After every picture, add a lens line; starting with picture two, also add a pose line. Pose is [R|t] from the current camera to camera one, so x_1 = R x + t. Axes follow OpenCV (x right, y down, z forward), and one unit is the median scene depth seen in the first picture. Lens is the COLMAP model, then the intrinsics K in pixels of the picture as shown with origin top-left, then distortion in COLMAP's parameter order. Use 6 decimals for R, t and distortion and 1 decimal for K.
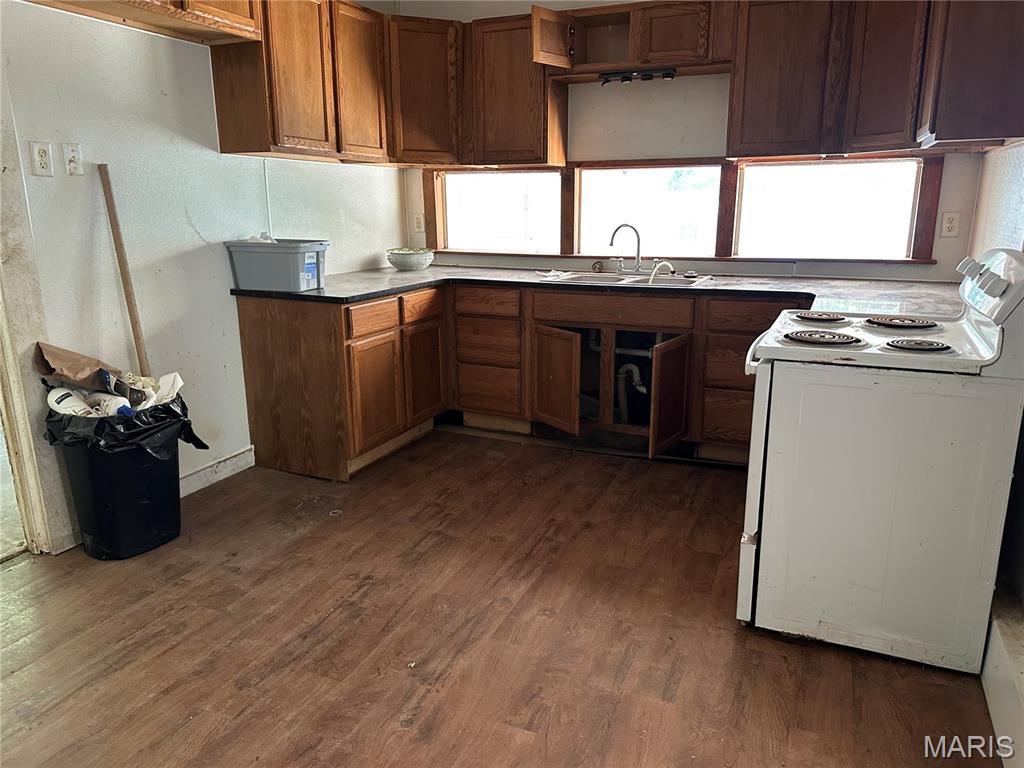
lens RADIAL K [[724.0, 0, 517.7], [0, 724.0, 390.0], [0, 0, 1]] dist [0.032726, -0.061264]
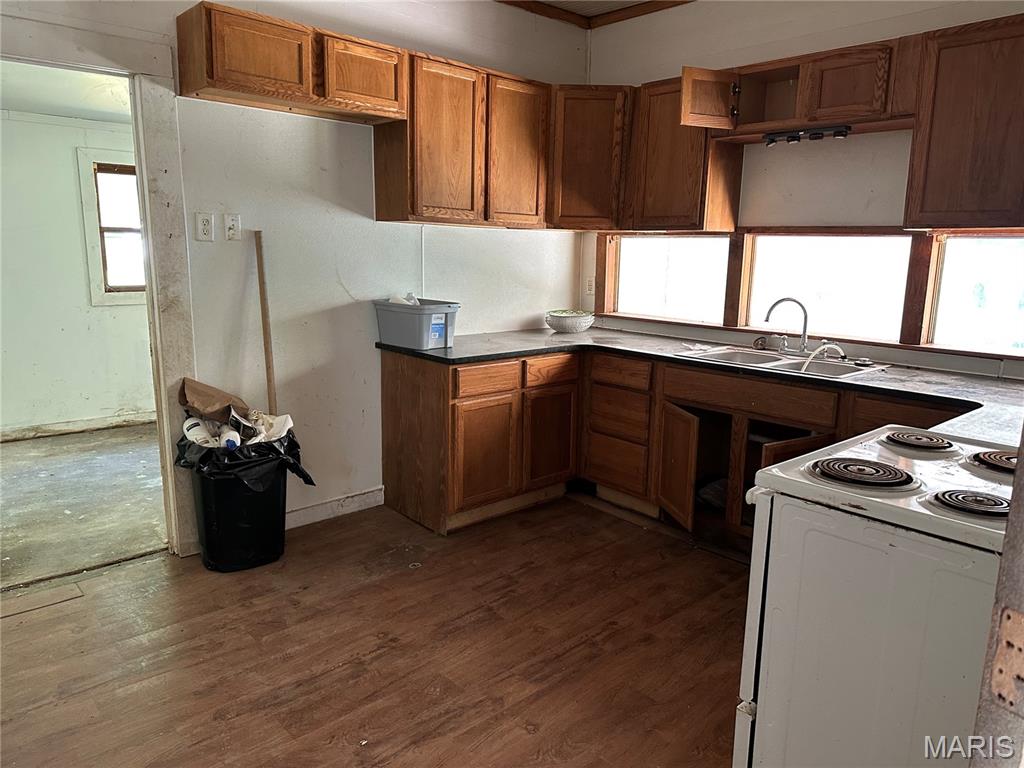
lens RADIAL K [[724.0, 0, 511.8], [0, 724.0, 391.0], [0, 0, 1]] dist [0.032726, -0.061264]
pose [[0.912752, 0.100131, -0.396053, 0.239329], [-0.124513, 0.991555, -0.036267, -0.052436], [0.389077, 0.082416, 0.917511, 0.086001]]
